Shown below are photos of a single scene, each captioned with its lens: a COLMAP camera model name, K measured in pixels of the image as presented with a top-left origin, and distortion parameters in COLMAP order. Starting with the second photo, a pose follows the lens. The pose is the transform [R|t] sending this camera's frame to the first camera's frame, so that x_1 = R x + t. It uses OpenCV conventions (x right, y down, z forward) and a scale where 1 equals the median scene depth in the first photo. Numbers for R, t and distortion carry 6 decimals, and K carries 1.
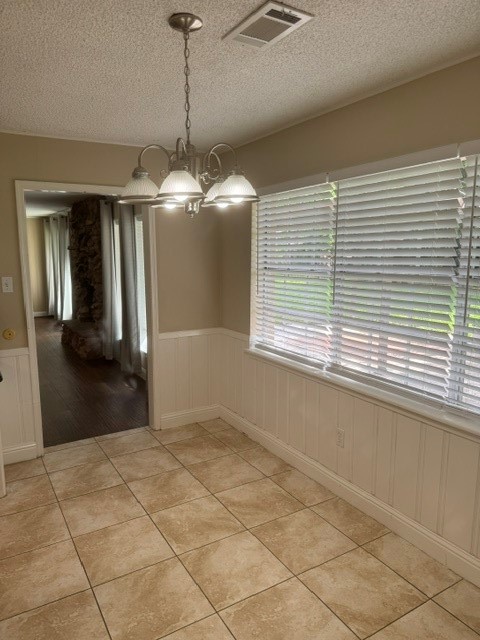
lens RADIAL K [[454.0, 0, 235.9], [0, 454.0, 322.7], [0, 0, 1]] dist [0.074688, -0.095542]
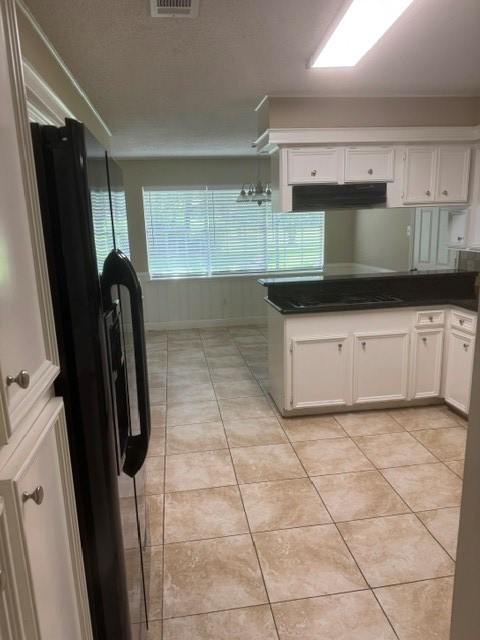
lens RADIAL K [[454.0, 0, 235.9], [0, 454.0, 322.7], [0, 0, 1]] dist [0.074688, -0.095542]
pose [[0.384309, -0.215589, 0.897679, -1.931787], [0.178489, 0.971356, 0.156870, 0.006550], [-0.905786, 0.099939, 0.411781, -0.006835]]
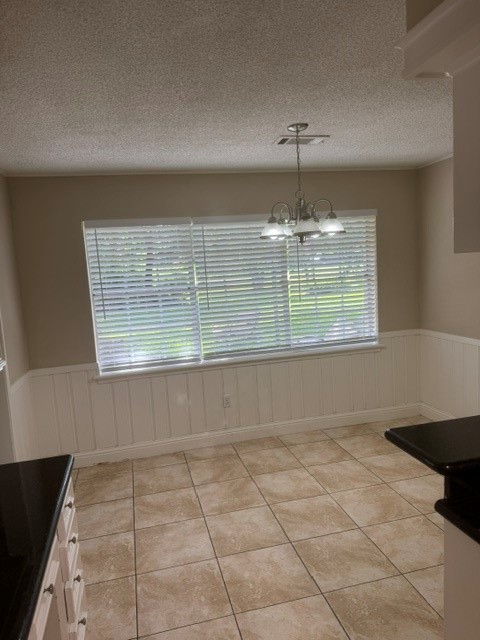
lens RADIAL K [[454.0, 0, 235.9], [0, 454.0, 322.7], [0, 0, 1]] dist [0.074688, -0.095542]
pose [[0.303275, -0.132895, 0.943590, -1.093685], [0.219073, 0.973427, 0.066686, -0.076743], [-0.927379, 0.186491, 0.324330, 0.486305]]
